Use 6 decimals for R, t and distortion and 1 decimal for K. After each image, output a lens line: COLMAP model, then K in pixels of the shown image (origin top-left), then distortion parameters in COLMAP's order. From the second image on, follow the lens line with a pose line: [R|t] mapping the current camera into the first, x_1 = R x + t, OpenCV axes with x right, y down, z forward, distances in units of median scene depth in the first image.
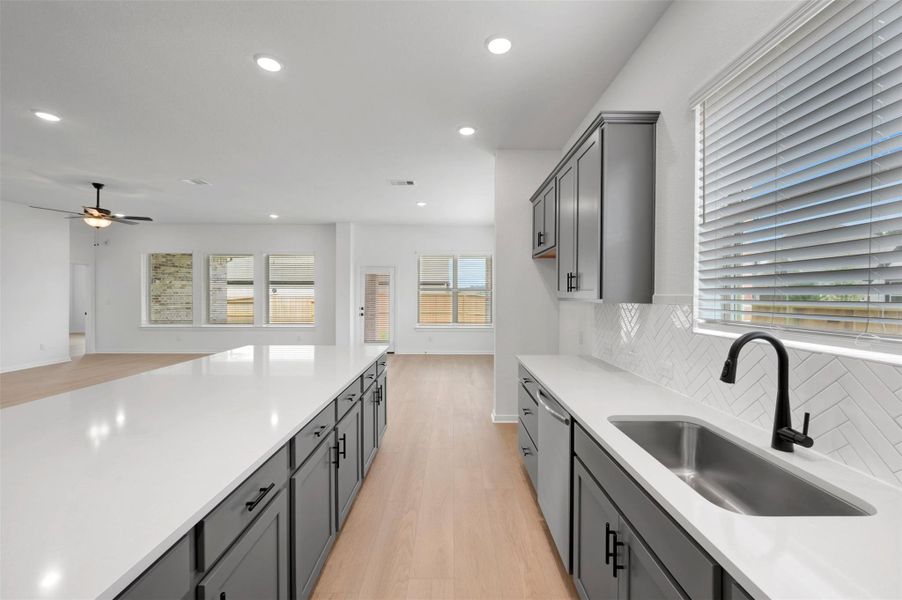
lens RADIAL K [[359.3, 0, 454.0], [0, 359.3, 292.1], [0, 0, 1]] dist [0.001238, -0.000356]
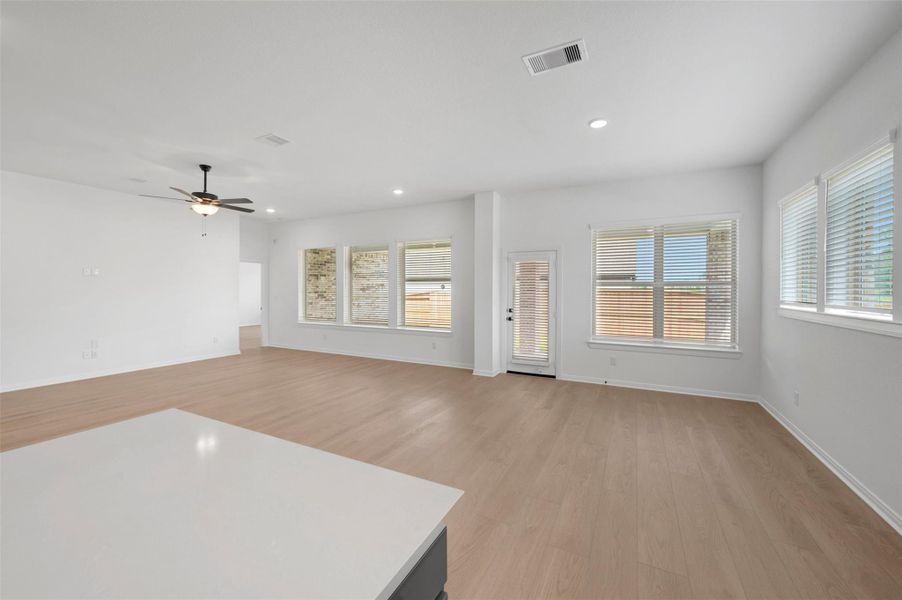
lens RADIAL K [[359.3, 0, 451.0], [0, 359.3, 292.4], [0, 0, 1]] dist [0.001238, -0.000356]
pose [[0.887170, 0.002935, -0.461433, -0.029569], [0.002357, 0.999938, 0.010893, 0.001296], [0.461436, -0.010751, 0.887108, 0.318017]]
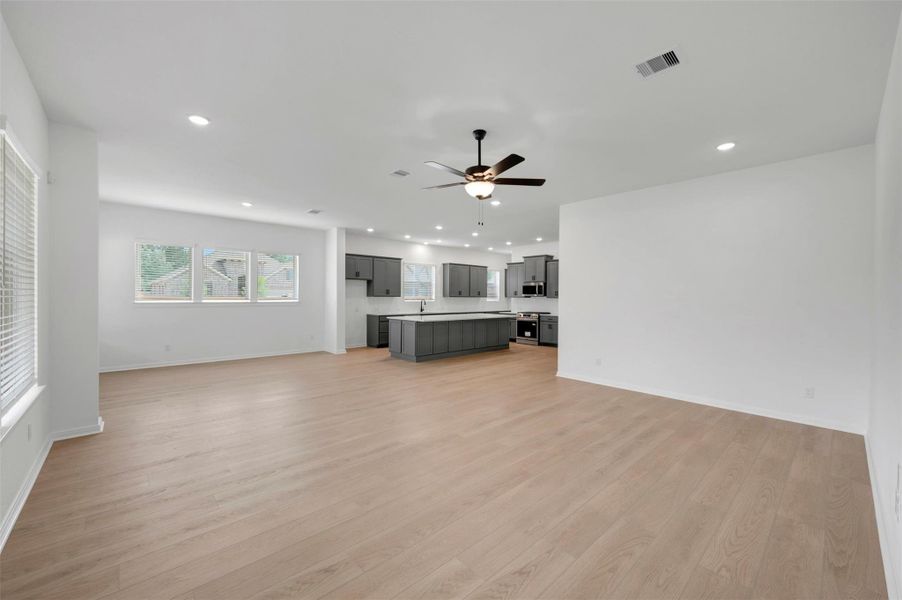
lens RADIAL K [[359.3, 0, 452.9], [0, 359.3, 295.4], [0, 0, 1]] dist [0.001238, -0.000356]
pose [[-0.679526, -0.007978, 0.733608, -0.946332], [-0.013962, 0.999900, -0.002059, 0.002980], [-0.733519, -0.011642, -0.679570, 0.972937]]
